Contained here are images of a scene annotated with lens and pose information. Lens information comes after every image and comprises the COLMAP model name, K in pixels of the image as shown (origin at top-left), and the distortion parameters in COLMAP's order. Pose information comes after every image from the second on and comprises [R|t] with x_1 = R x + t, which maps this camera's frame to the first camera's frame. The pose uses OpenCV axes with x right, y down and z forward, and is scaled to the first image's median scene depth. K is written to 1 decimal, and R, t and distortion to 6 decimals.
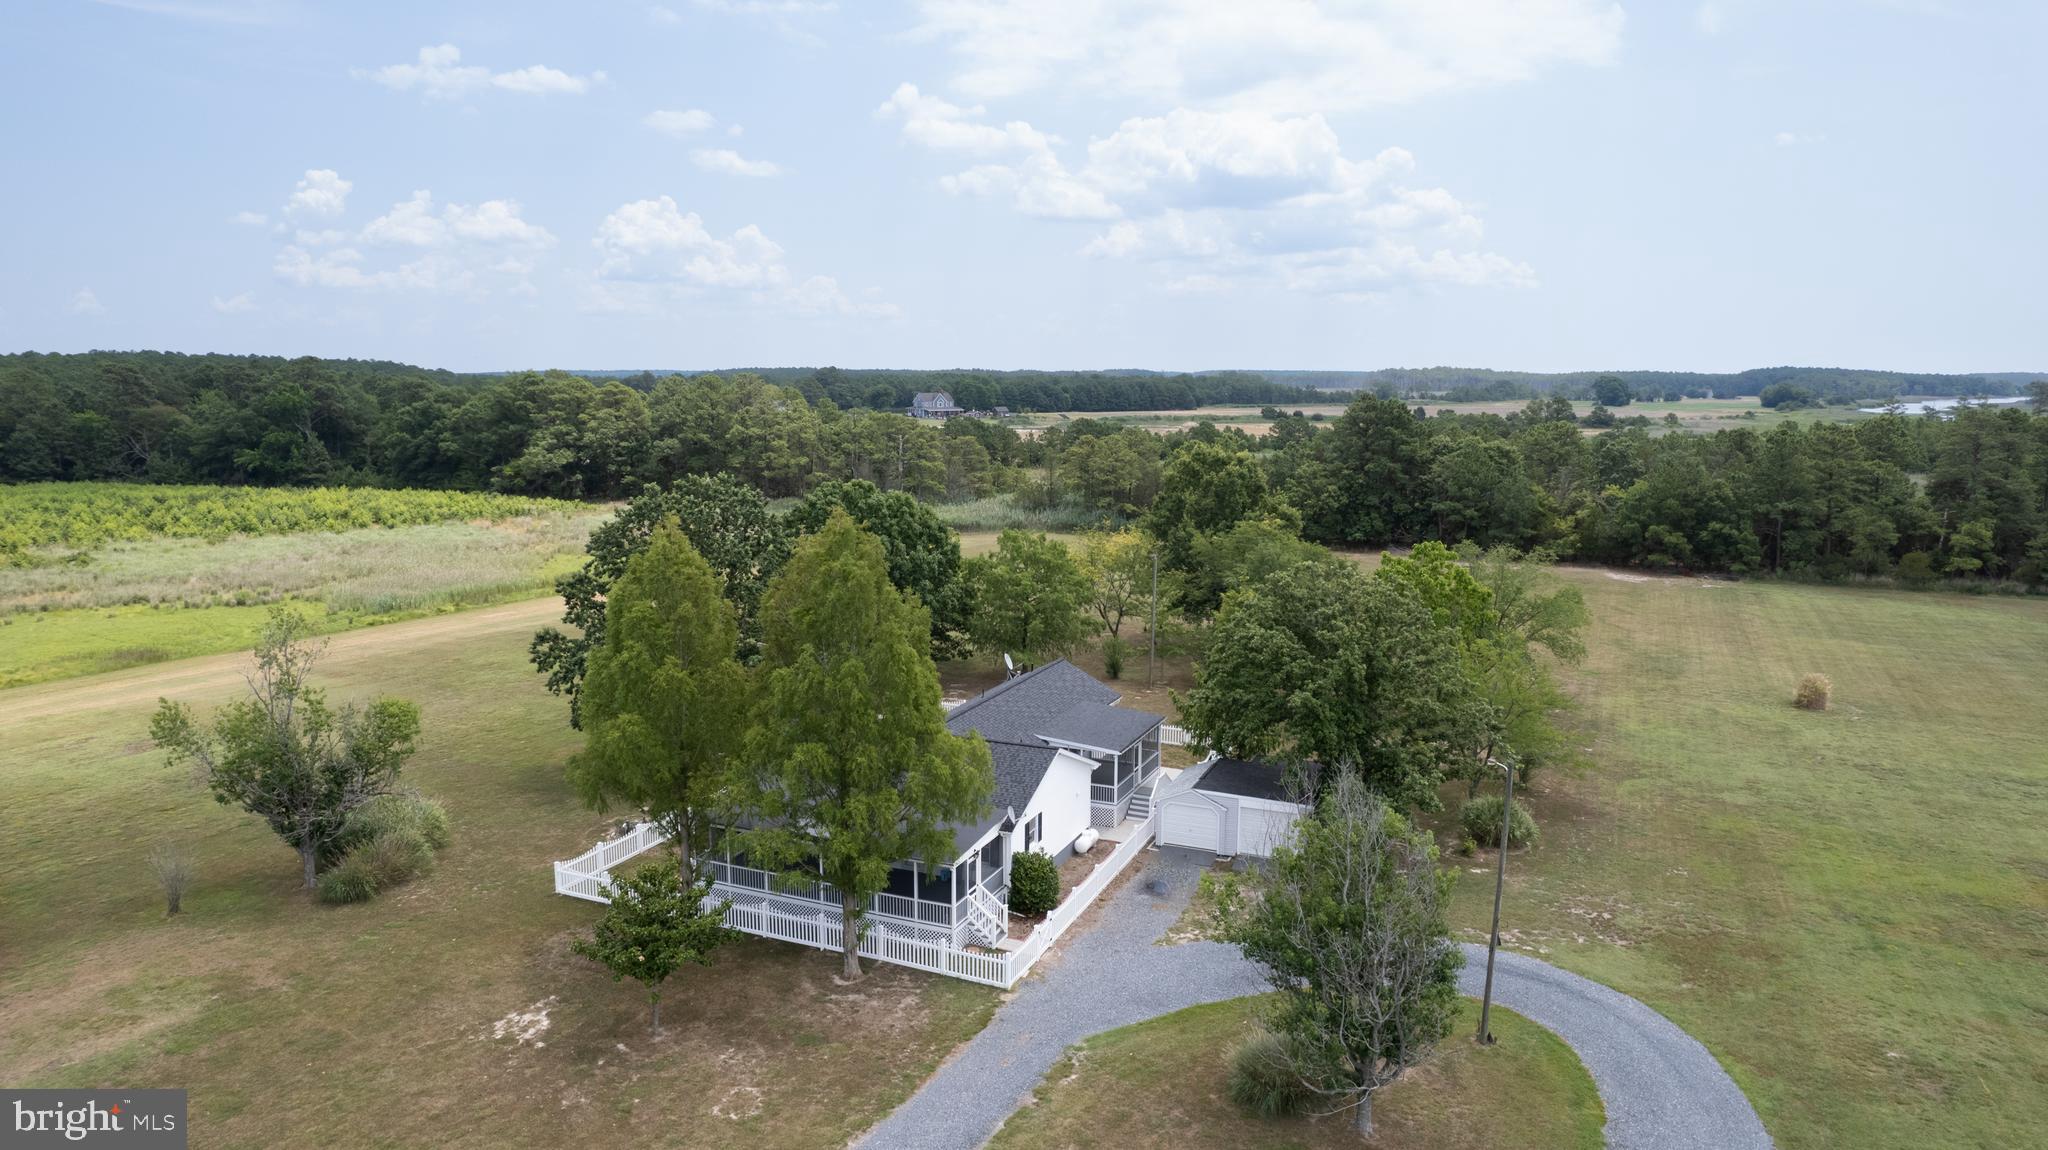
lens RADIAL K [[1313.4, 0, 1016.4], [0, 1313.4, 569.1], [0, 0, 1]] dist [-0.084029, 0.079839]
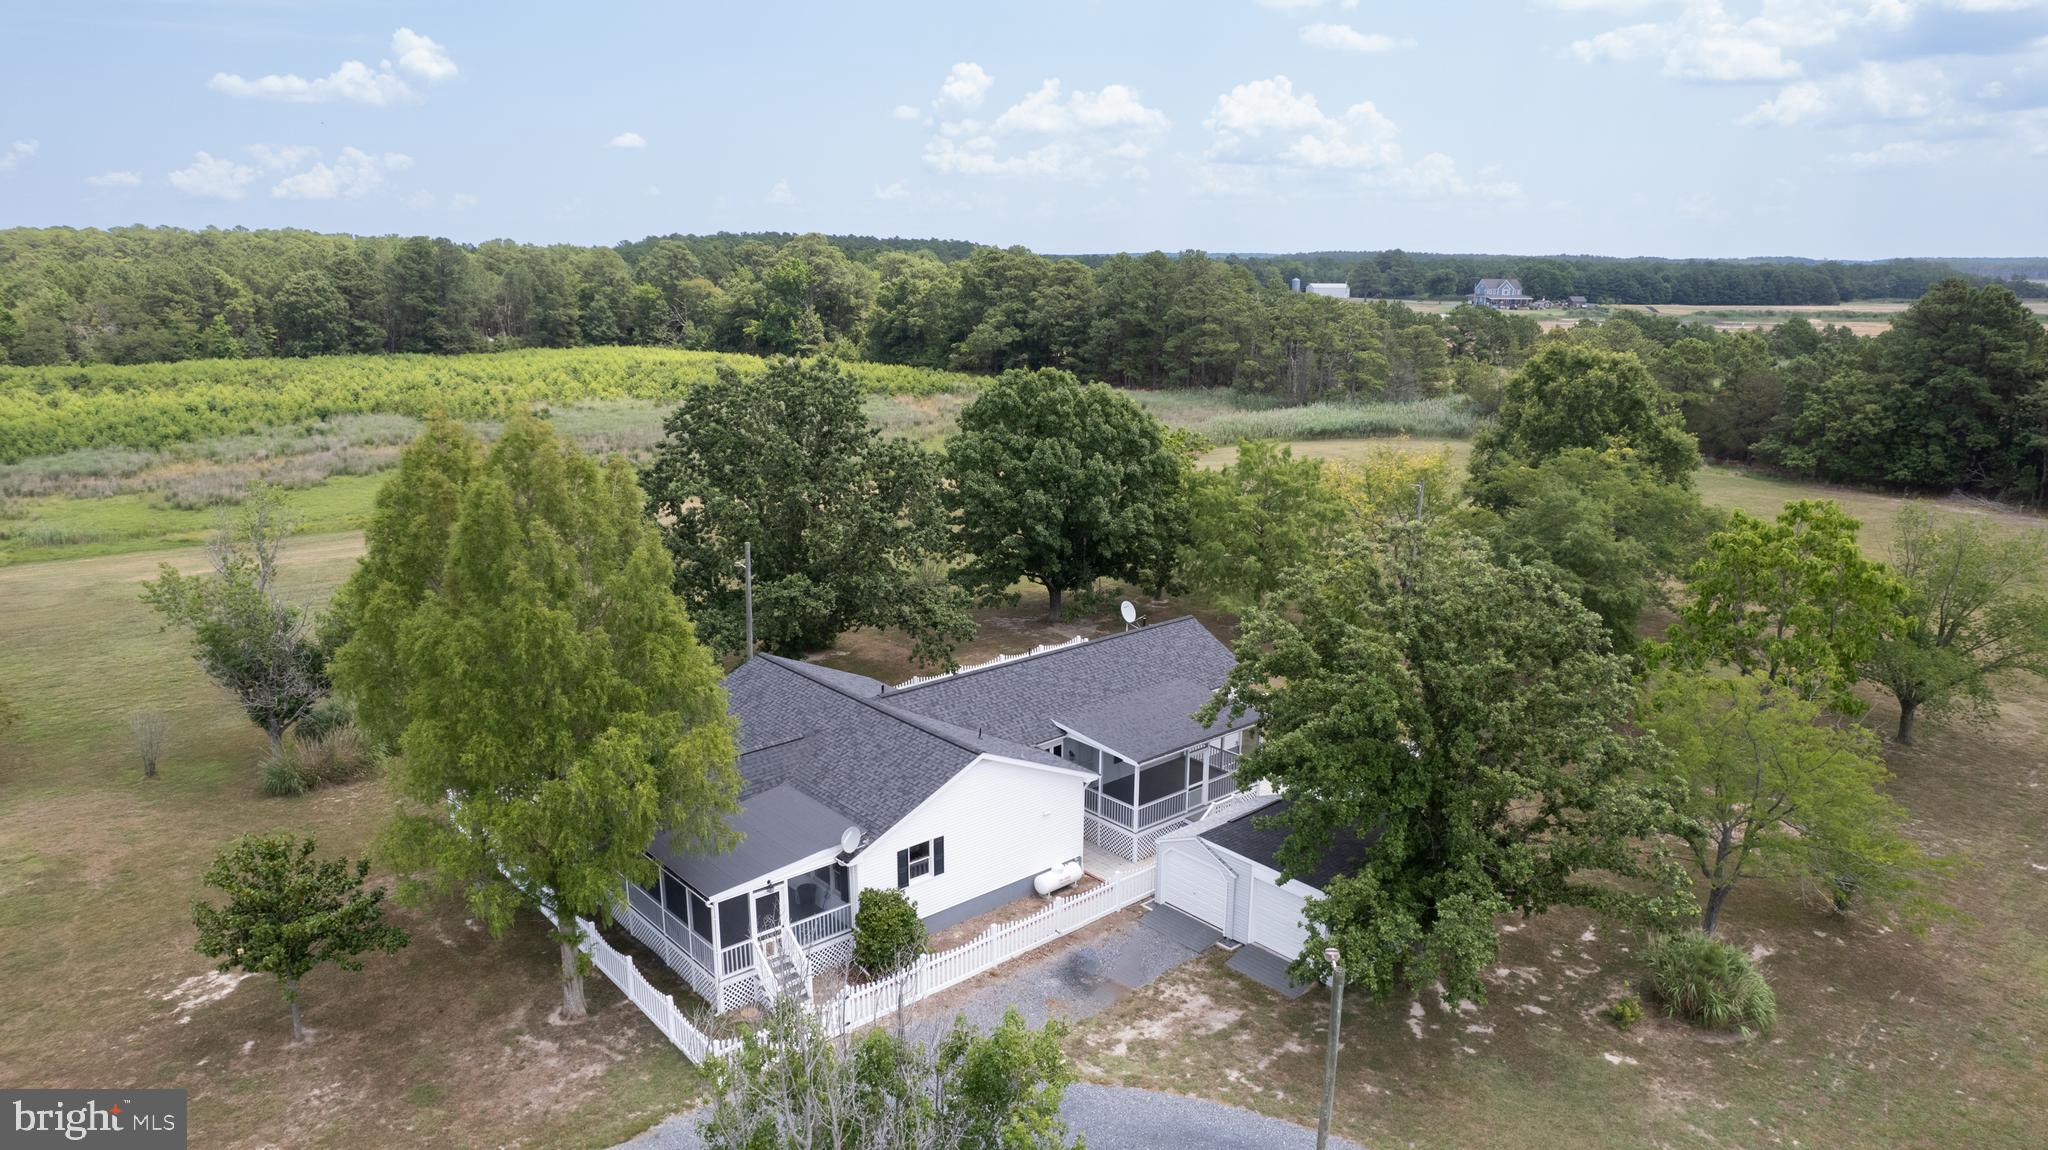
lens RADIAL K [[1313.4, 0, 1016.4], [0, 1313.4, 569.1], [0, 0, 1]] dist [-0.084029, 0.079839]
pose [[0.902317, 0.100493, -0.419196, 0.087251], [-0.064161, 0.992924, 0.099925, -0.009349], [0.426271, -0.063268, 0.902380, 0.093377]]
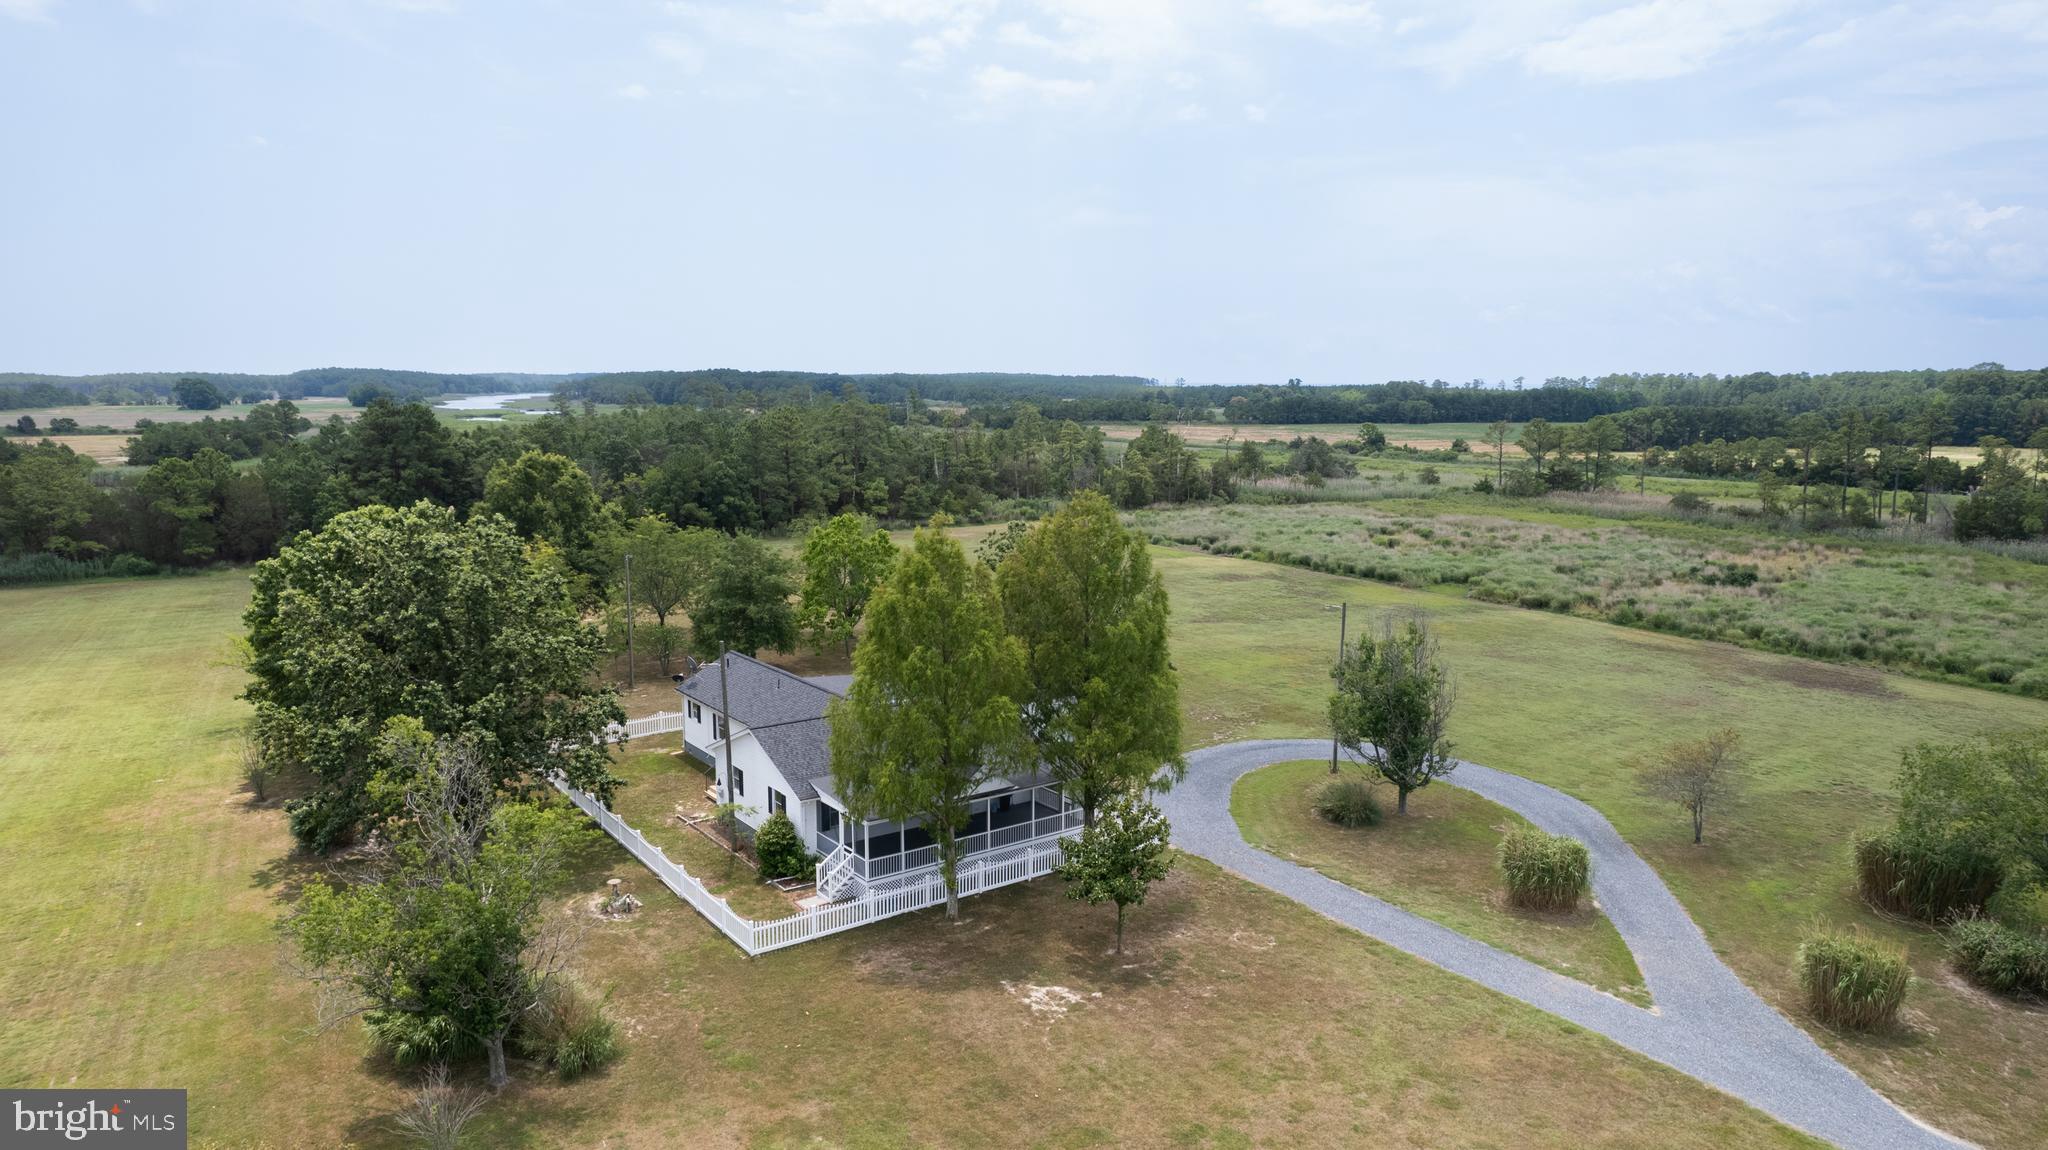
lens RADIAL K [[1313.4, 0, 1016.4], [0, 1313.4, 569.1], [0, 0, 1]] dist [-0.084029, 0.079839]
pose [[0.500180, -0.125003, 0.856851, -0.249771], [0.125165, 0.989571, 0.071302, -0.014401], [-0.856828, 0.071584, 0.510610, 0.089554]]
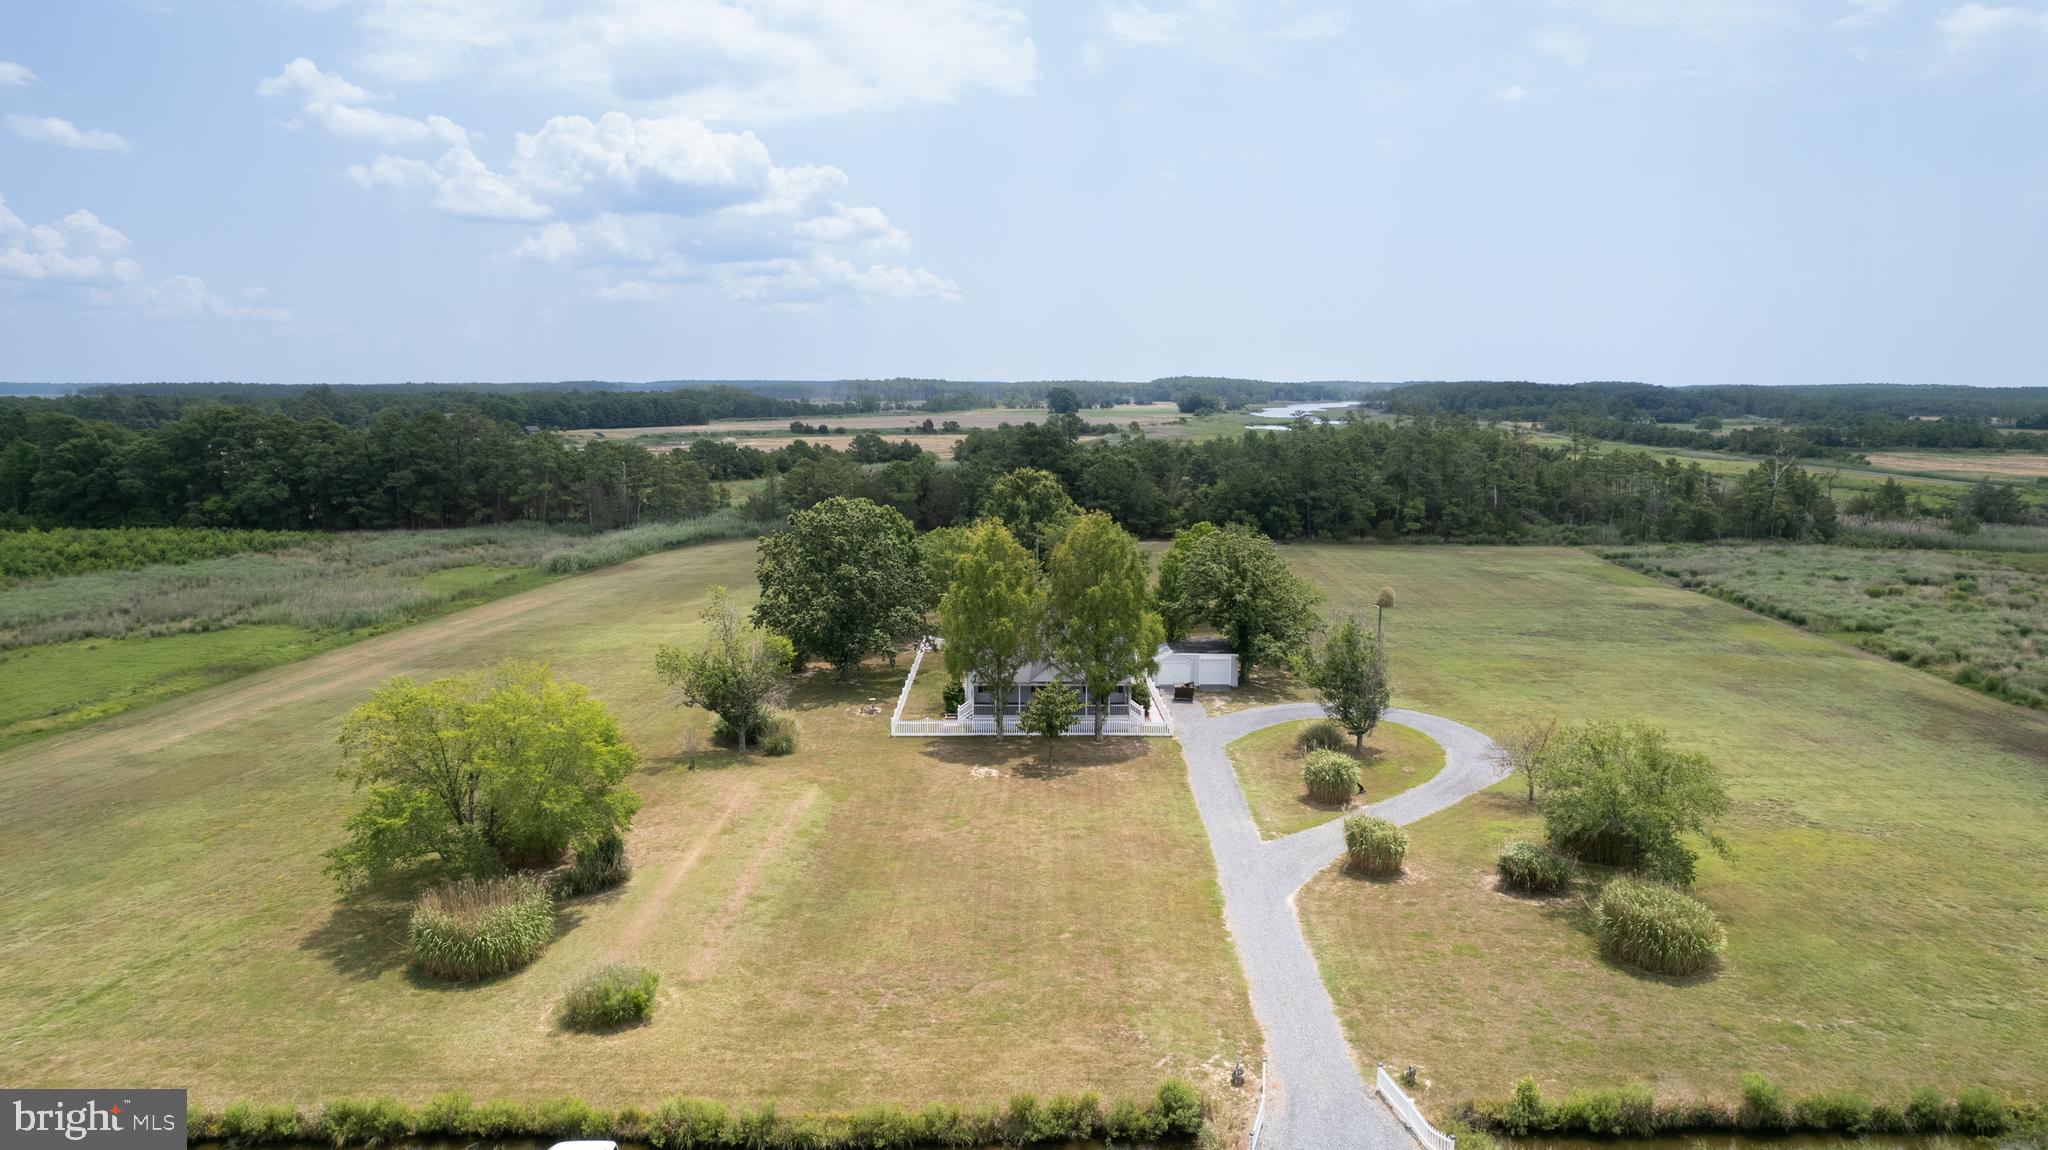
lens RADIAL K [[1302.6, 0, 1020.7], [0, 1302.6, 607.4], [0, 0, 1]] dist [-0.056966, 0.036145]
pose [[0.912310, -0.069643, 0.403536, -0.223516], [0.059971, 0.997530, 0.036572, 0.005027], [-0.405086, -0.009165, 0.914233, -0.172353]]
